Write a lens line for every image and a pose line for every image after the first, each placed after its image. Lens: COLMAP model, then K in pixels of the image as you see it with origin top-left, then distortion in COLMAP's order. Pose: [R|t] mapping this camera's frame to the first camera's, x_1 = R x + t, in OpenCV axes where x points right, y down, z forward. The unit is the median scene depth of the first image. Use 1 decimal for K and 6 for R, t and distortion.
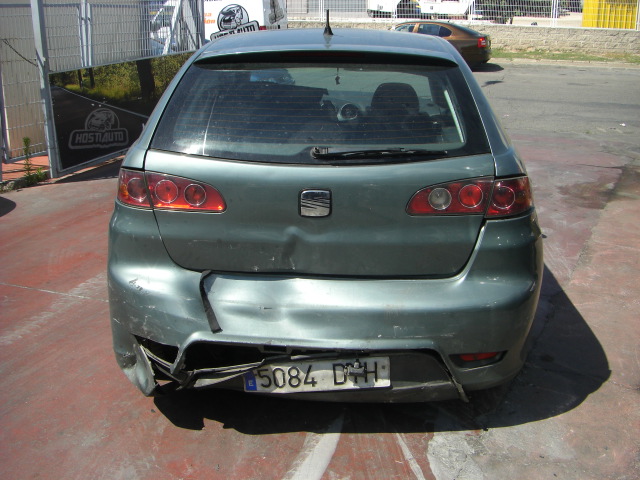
lens RADIAL K [[724.6, 0, 317.3], [0, 724.6, 241.0], [0, 0, 1]] dist [-0.137043, 0.000000]
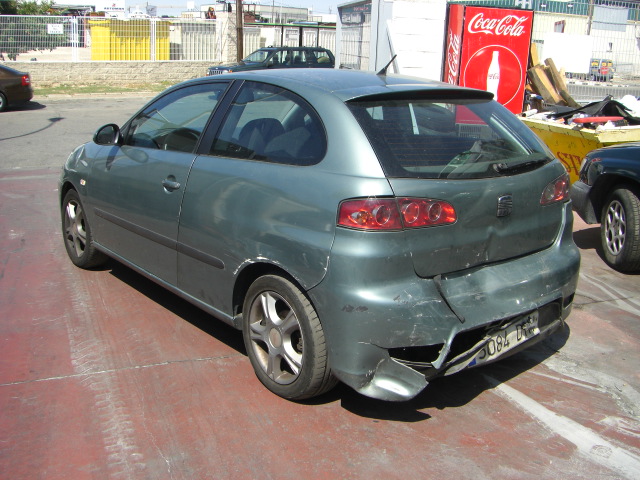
lens RADIAL K [[724.6, 0, 318.9], [0, 724.6, 241.4], [0, 0, 1]] dist [-0.137043, 0.000000]
pose [[0.735515, -0.158033, 0.658820, -1.062754], [0.187134, 0.981973, 0.026630, -0.080920], [-0.651152, 0.103700, 0.751829, 0.235008]]
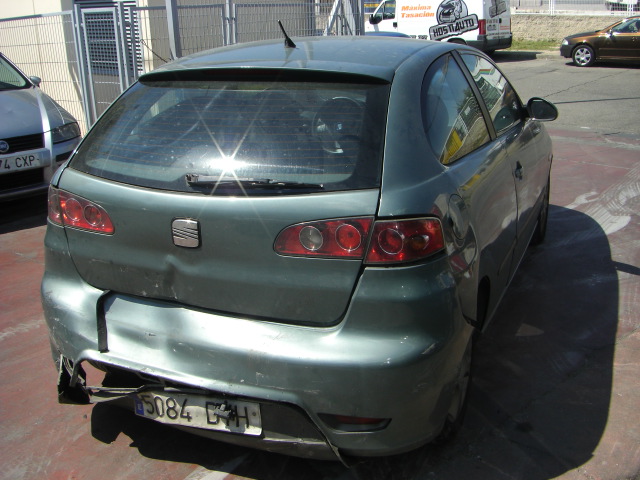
lens RADIAL K [[724.6, 0, 321.6], [0, 724.6, 240.6], [0, 0, 1]] dist [-0.137043, 0.000000]
pose [[0.940181, 0.079935, -0.331166, 0.454857], [-0.075738, 0.996800, 0.025580, -0.076079], [0.332150, 0.001032, 0.943226, 0.157224]]
